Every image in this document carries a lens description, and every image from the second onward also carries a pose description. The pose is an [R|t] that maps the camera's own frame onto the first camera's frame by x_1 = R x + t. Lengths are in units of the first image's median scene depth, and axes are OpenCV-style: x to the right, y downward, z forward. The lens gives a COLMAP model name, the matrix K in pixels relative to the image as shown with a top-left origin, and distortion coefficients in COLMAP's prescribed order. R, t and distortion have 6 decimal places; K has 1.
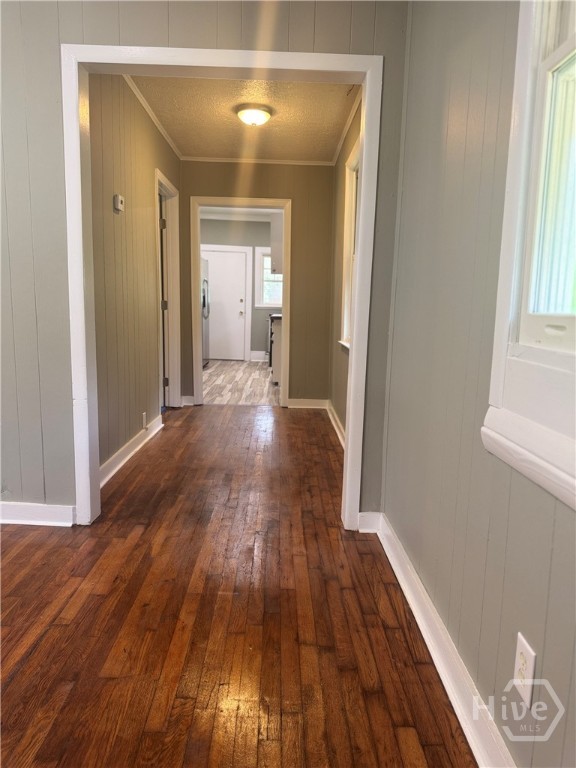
lens RADIAL K [[549.9, 0, 287.3], [0, 549.9, 384.3], [0, 0, 1]] dist [0.081243, -0.081959]
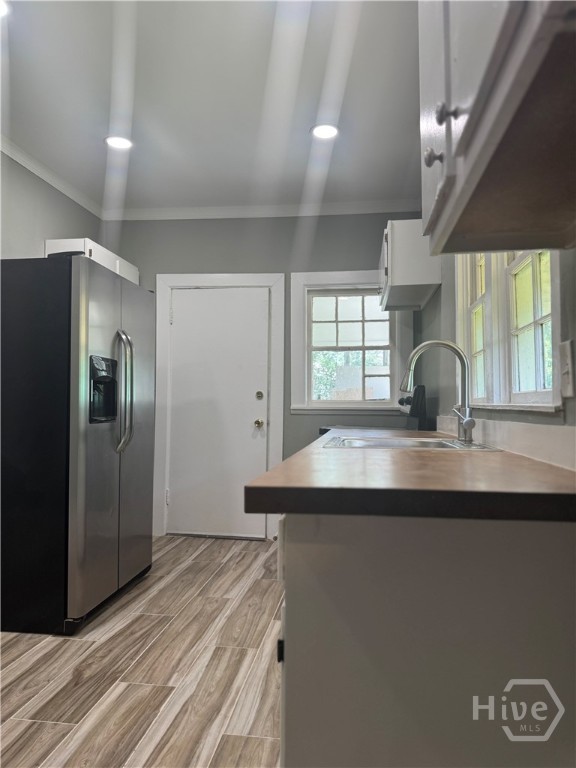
lens RADIAL K [[549.9, 0, 286.8], [0, 549.9, 380.8], [0, 0, 1]] dist [0.081243, -0.081959]
pose [[0.988151, -0.037094, -0.148935, 0.000531], [0.008349, 0.981910, -0.189164, -0.083008], [0.153257, 0.185679, 0.970585, 0.593238]]
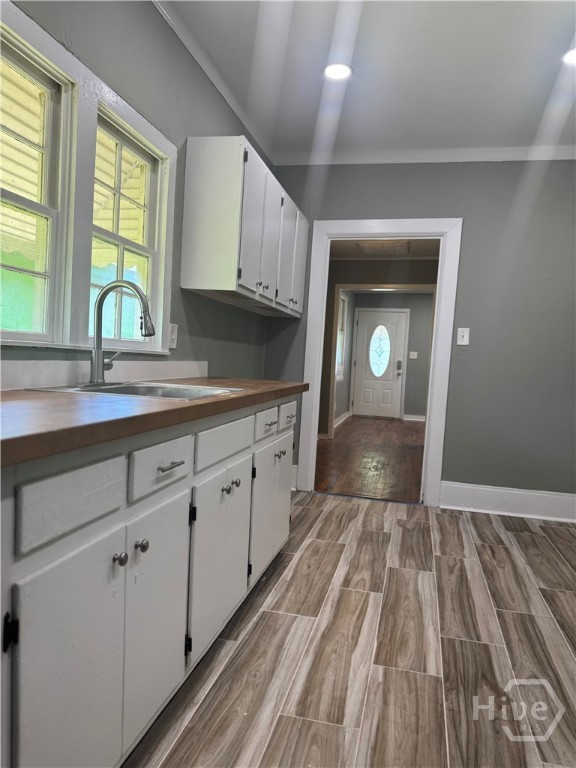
lens RADIAL K [[549.9, 0, 287.4], [0, 549.9, 381.4], [0, 0, 1]] dist [0.081243, -0.081959]
pose [[-0.965183, -0.097907, 0.242561, -0.083244], [-0.052587, 0.981005, 0.186720, -0.141753], [-0.256235, 0.167463, -0.951998, 0.982044]]
